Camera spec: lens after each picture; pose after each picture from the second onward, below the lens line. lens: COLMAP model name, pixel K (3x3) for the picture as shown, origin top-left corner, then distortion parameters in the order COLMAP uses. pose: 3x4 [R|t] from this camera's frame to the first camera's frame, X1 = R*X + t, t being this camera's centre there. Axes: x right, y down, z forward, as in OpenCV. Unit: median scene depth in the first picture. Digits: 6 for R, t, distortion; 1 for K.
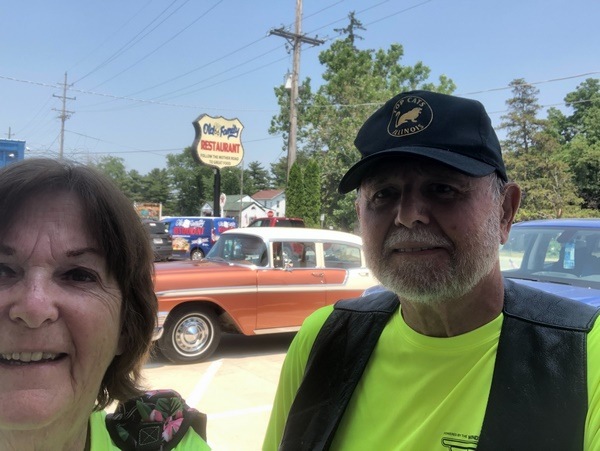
lens RADIAL K [[556.7, 0, 300.4], [0, 556.7, 225.5], [0, 0, 1]] dist [0.011102, 0.000000]
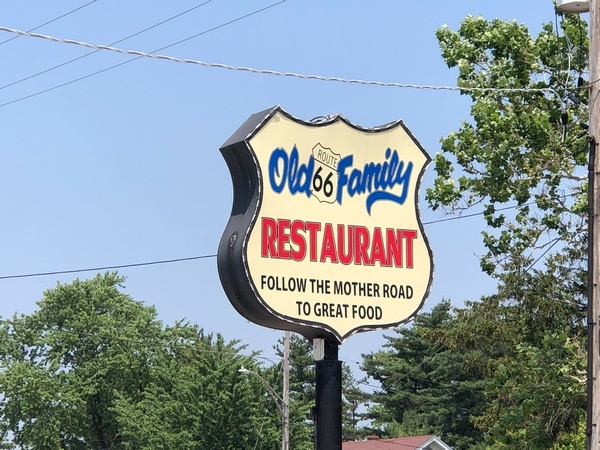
lens RADIAL K [[2123.4, 0, 300.0], [0, 2123.4, 225.0], [0, 0, 1]] dist [-0.078383, 0.000000]
pose [[0.996028, -0.042671, -0.078155, -0.088704], [0.029313, 0.985906, -0.164714, -0.001373], [0.084082, 0.161769, 0.983240, 0.112139]]
